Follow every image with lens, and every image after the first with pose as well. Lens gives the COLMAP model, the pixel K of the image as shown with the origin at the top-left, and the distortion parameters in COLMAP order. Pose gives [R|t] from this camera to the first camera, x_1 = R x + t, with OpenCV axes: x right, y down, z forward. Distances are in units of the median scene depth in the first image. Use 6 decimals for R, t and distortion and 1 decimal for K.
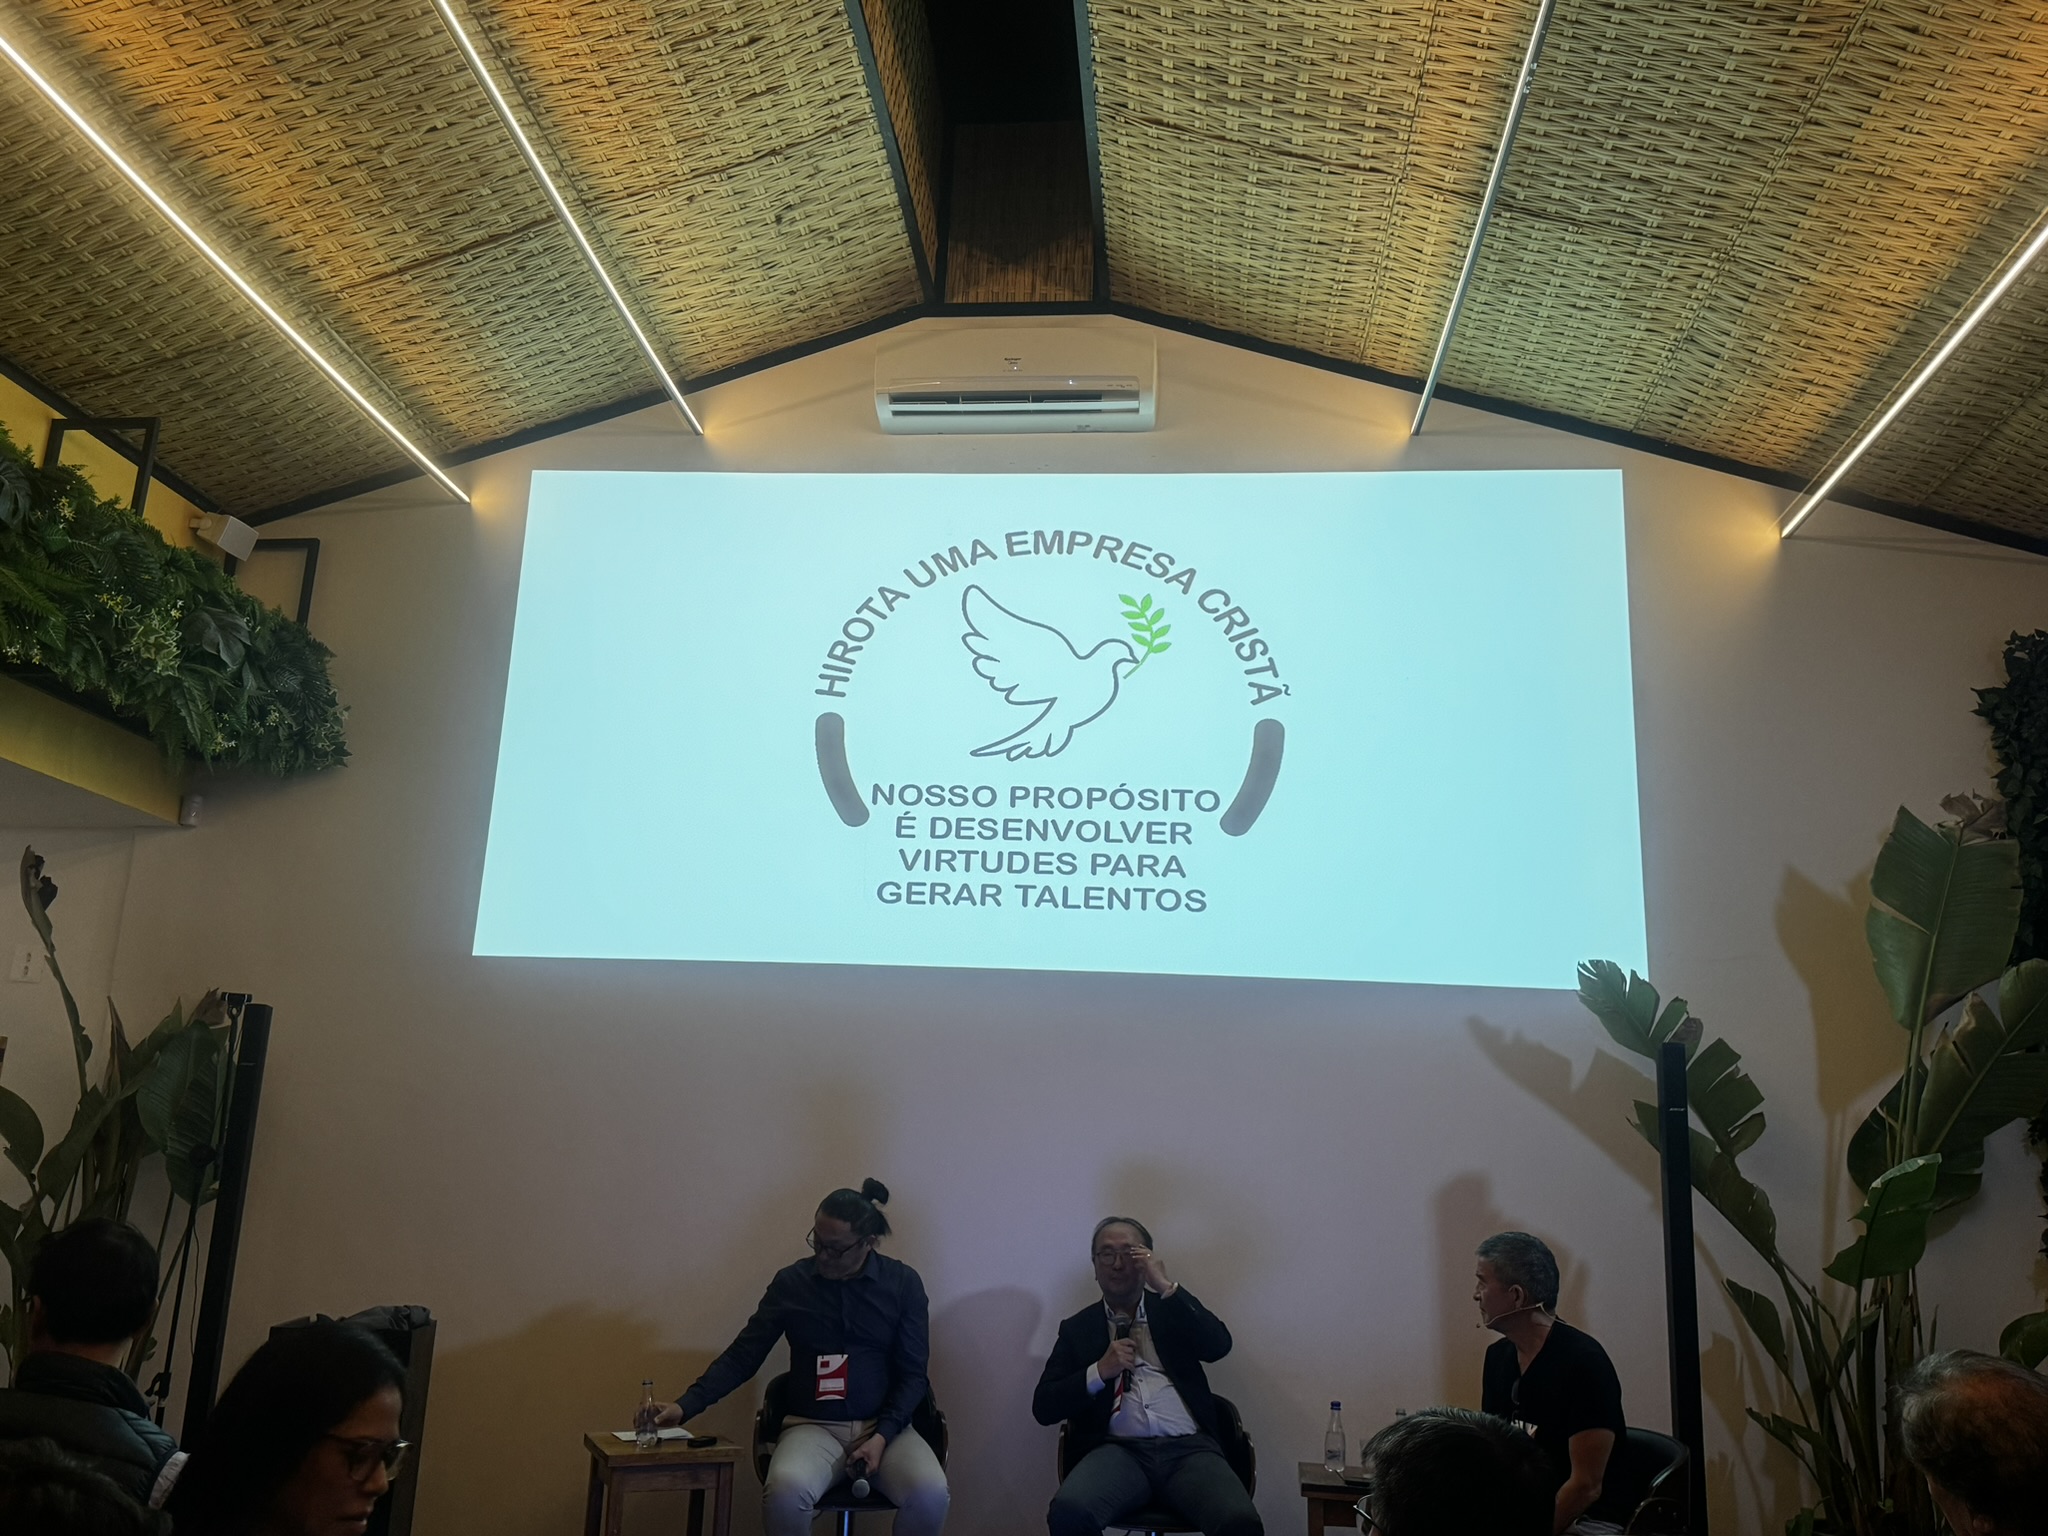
lens RADIAL K [[1685.7, 0, 1014.1], [0, 1685.7, 778.9], [0, 0, 1]] dist [0.047040, -0.061699]
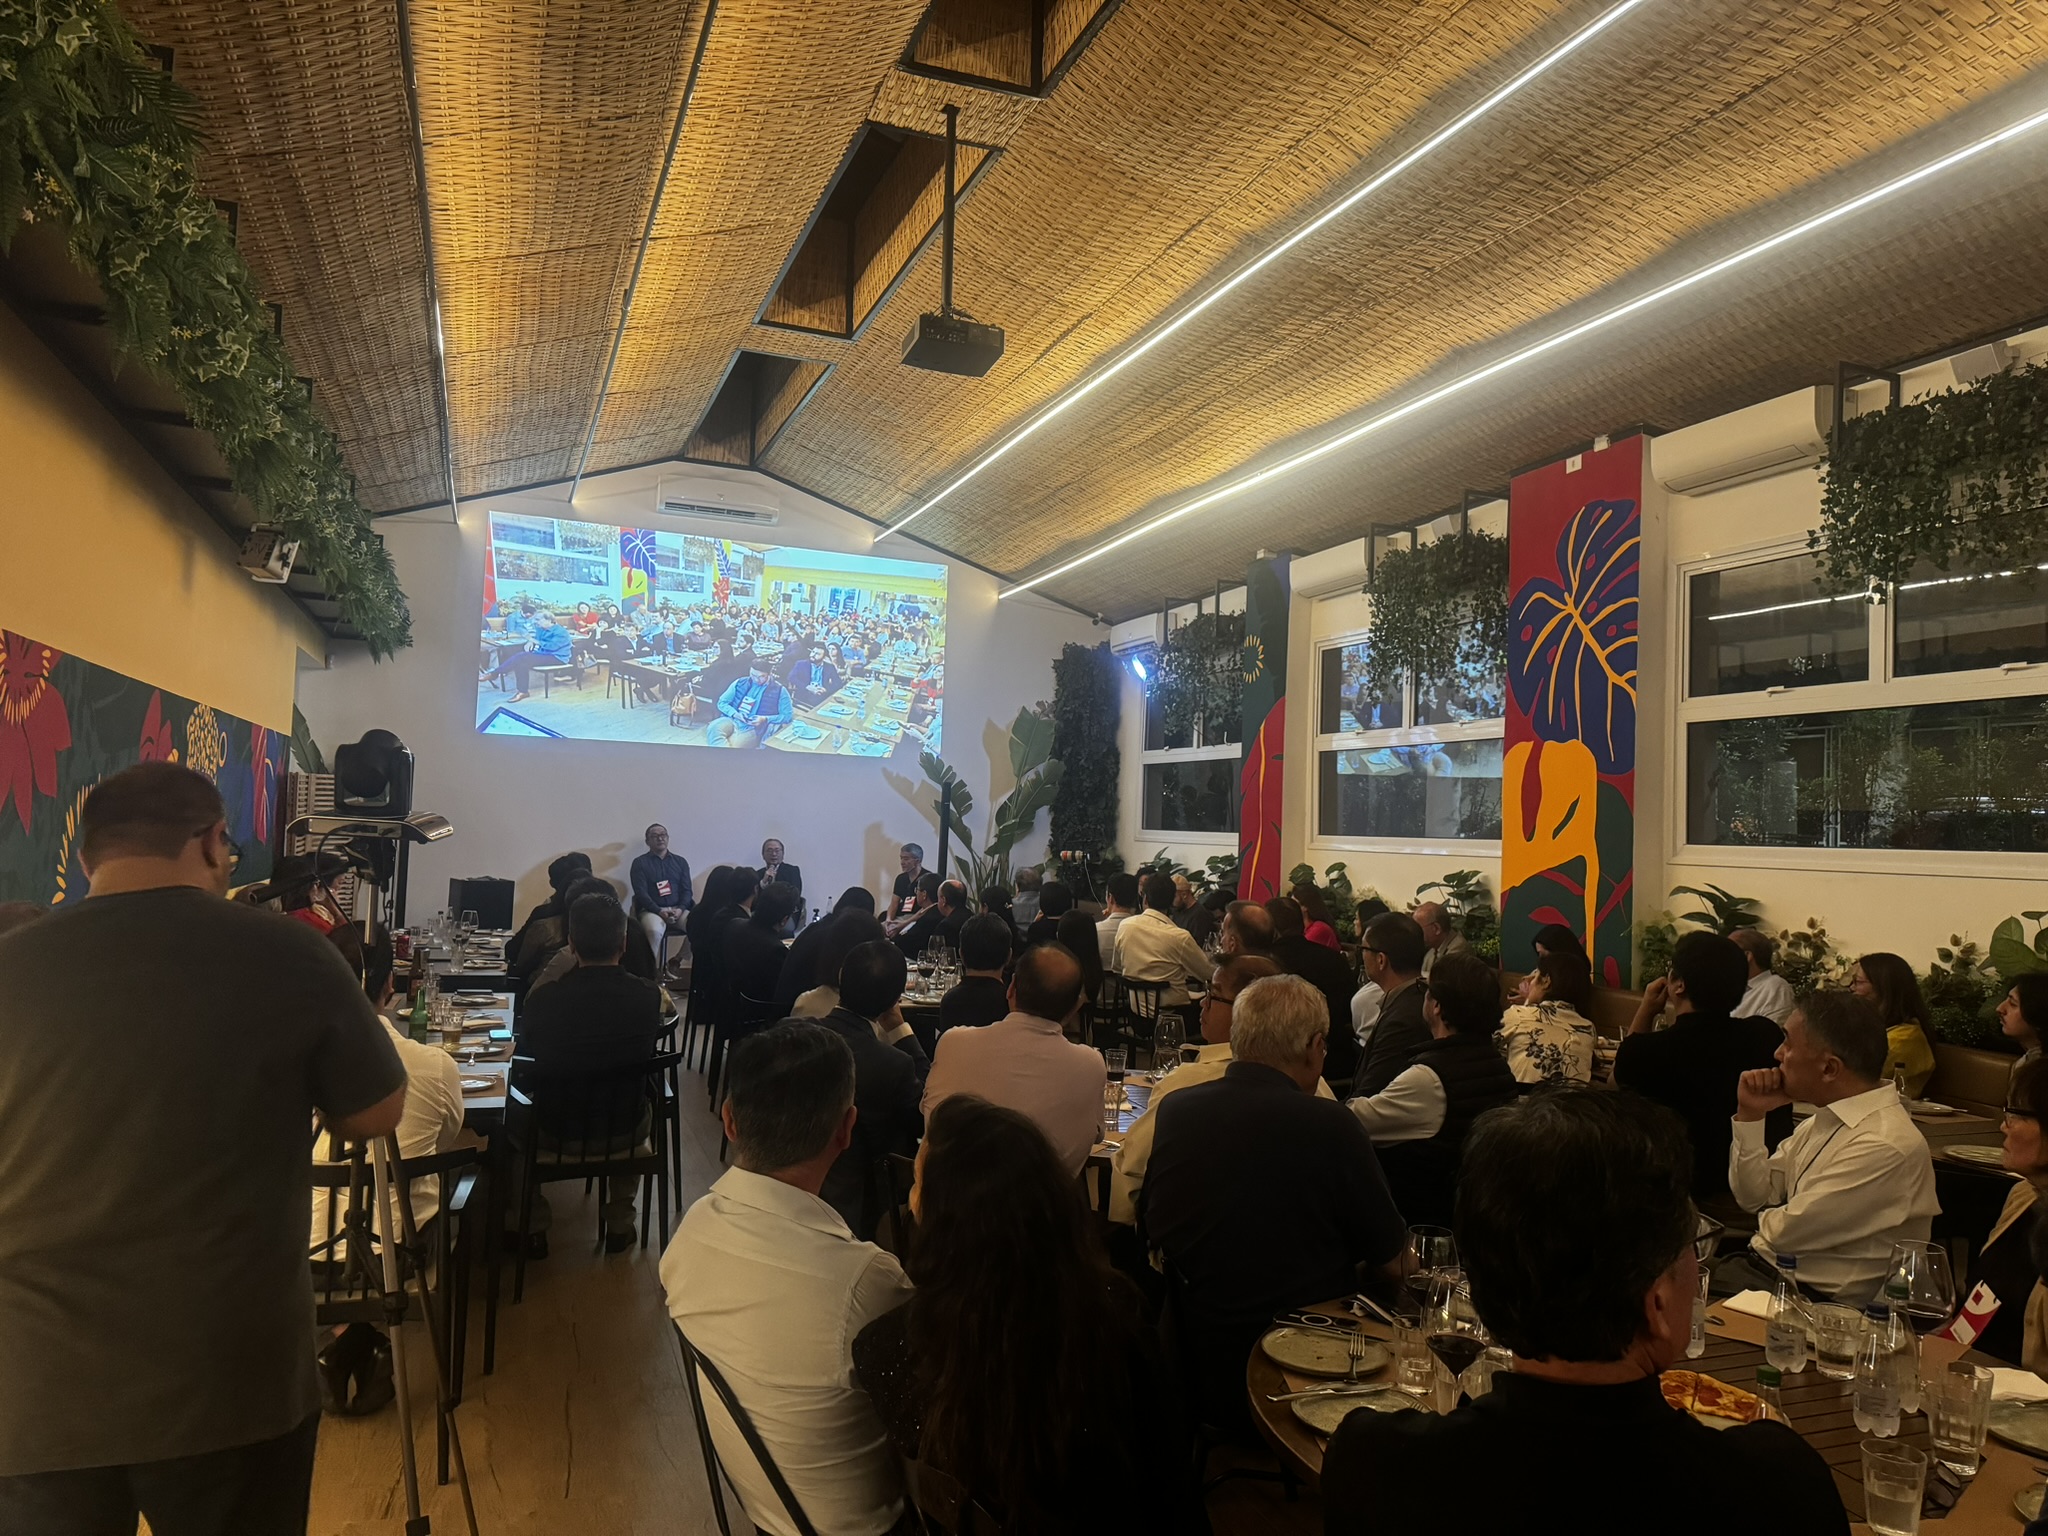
lens RADIAL K [[1450.9, 0, 1024.3], [0, 1450.9, 775.3], [0, 0, 1]] dist [0.024423, -0.022781]
pose [[0.901961, 0.011850, 0.431655, -0.594308], [-0.107684, 0.974215, 0.198265, -0.375424], [-0.418175, -0.225310, 0.879980, -1.310501]]
